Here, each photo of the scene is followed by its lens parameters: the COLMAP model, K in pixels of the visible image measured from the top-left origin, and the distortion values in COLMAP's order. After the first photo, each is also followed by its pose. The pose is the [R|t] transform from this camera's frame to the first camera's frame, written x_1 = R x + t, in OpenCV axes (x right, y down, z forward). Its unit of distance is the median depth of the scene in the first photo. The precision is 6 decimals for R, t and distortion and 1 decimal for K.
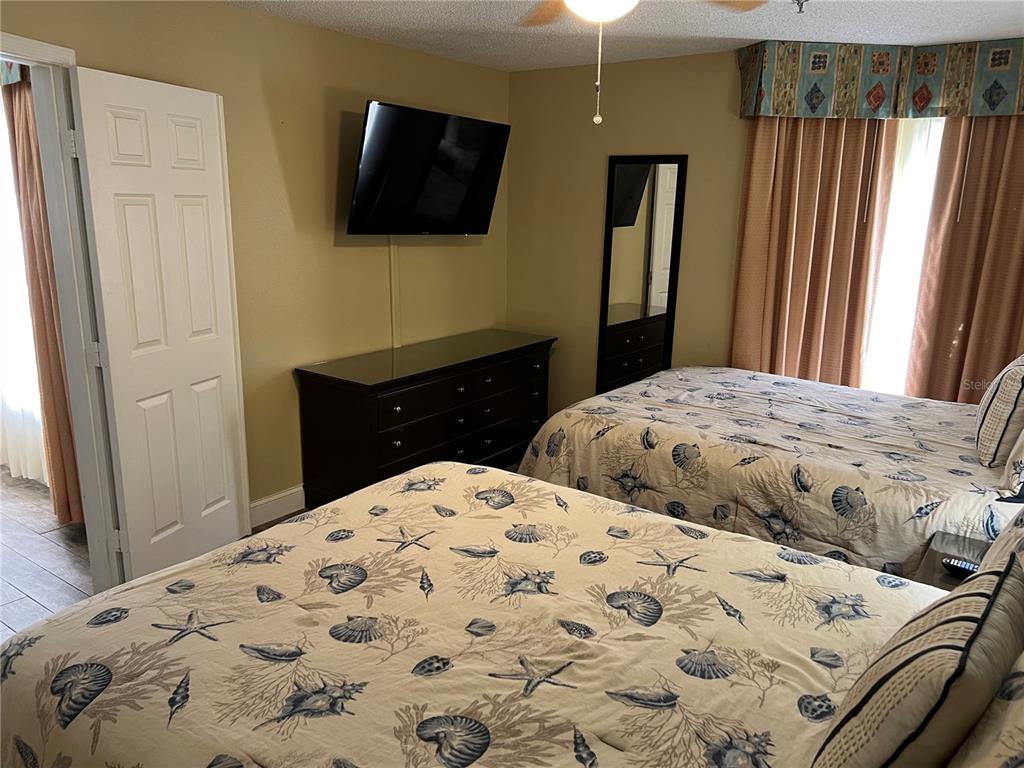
lens RADIAL K [[773.4, 0, 519.0], [0, 773.4, 386.9], [0, 0, 1]] dist [0.053700, -0.047788]
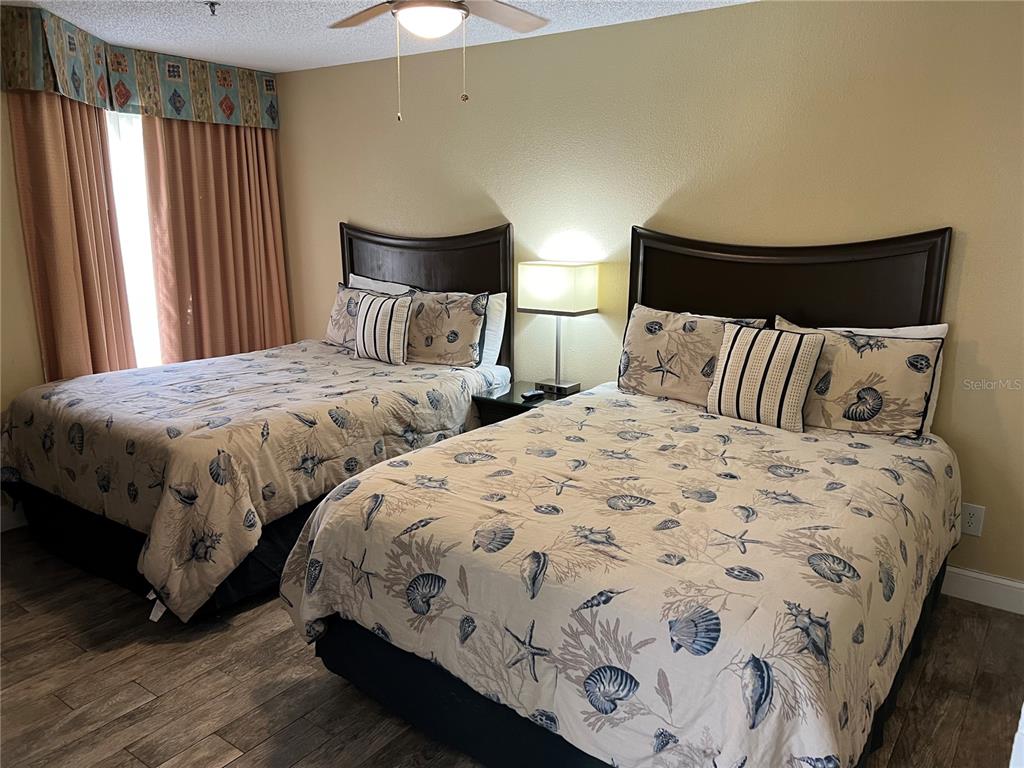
lens RADIAL K [[773.4, 0, 519.5], [0, 773.4, 384.6], [0, 0, 1]] dist [0.053700, -0.047788]
pose [[-0.001575, -0.236879, 0.971538, -0.946064], [0.228661, 0.945714, 0.230953, -0.170874], [-0.973505, 0.222517, 0.052676, 0.745648]]
